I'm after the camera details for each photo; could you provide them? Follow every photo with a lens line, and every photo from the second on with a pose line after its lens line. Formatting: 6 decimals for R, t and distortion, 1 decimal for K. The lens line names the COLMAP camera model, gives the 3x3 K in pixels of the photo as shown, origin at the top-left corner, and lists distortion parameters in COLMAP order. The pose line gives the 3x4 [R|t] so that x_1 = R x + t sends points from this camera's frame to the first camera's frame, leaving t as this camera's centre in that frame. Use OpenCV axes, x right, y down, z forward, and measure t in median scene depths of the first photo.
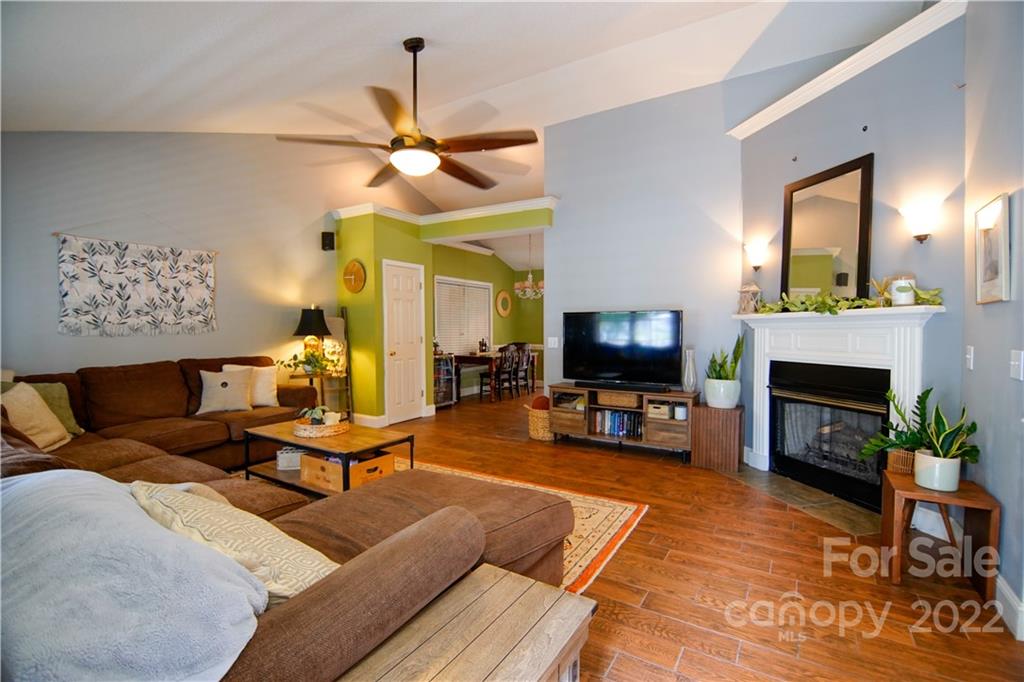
lens RADIAL K [[458.9, 0, 515.0], [0, 458.9, 339.8], [0, 0, 1]] dist [-0.008915, -0.003017]
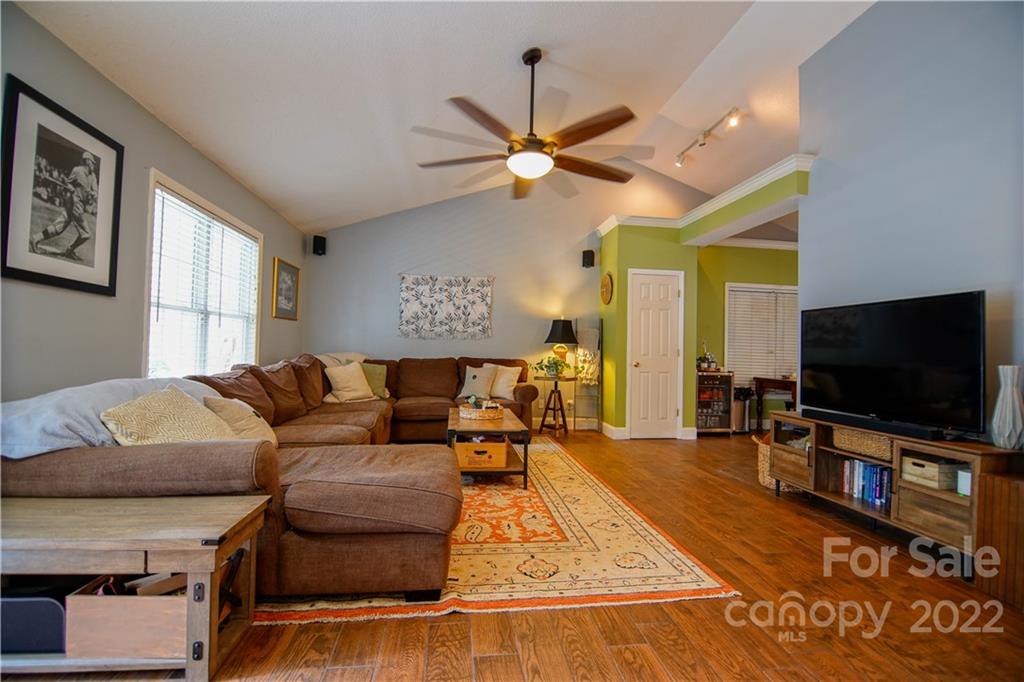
lens RADIAL K [[458.9, 0, 510.6], [0, 458.9, 338.3], [0, 0, 1]] dist [-0.008915, -0.003017]
pose [[0.635160, -0.004846, -0.772366, 0.397699], [-0.047511, 0.997842, -0.045332, 0.039140], [0.770918, 0.065489, 0.633558, 0.234327]]
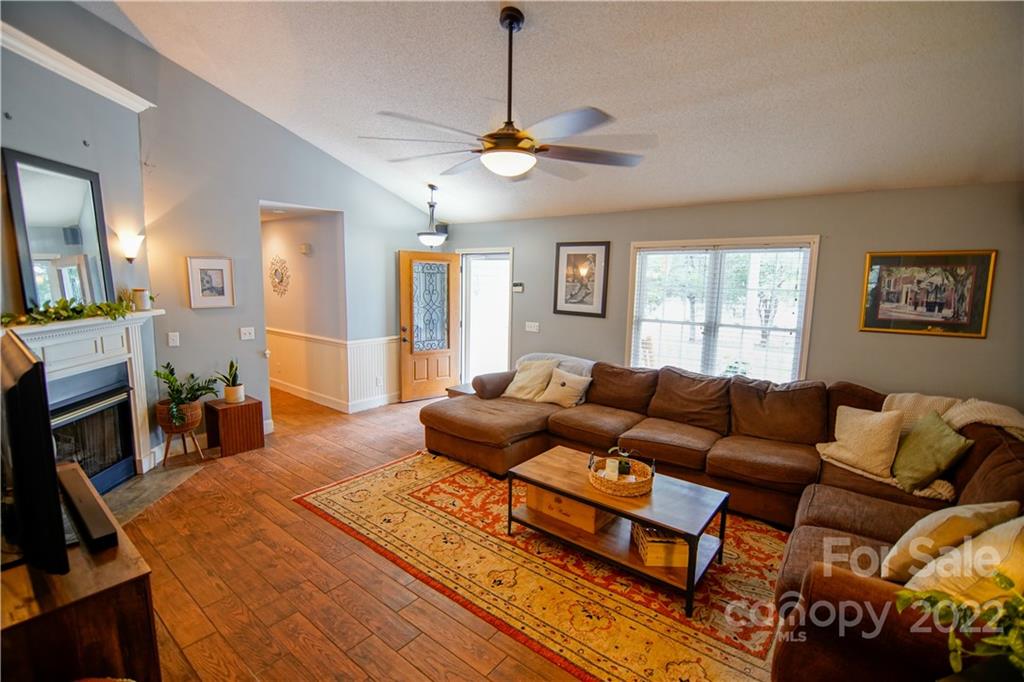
lens RADIAL K [[458.9, 0, 513.8], [0, 458.9, 342.3], [0, 0, 1]] dist [-0.008915, -0.003017]
pose [[-0.993159, -0.033842, 0.111756, -0.237451], [-0.015855, 0.987300, 0.158076, -0.128863], [-0.115686, 0.155222, -0.981082, 1.350197]]
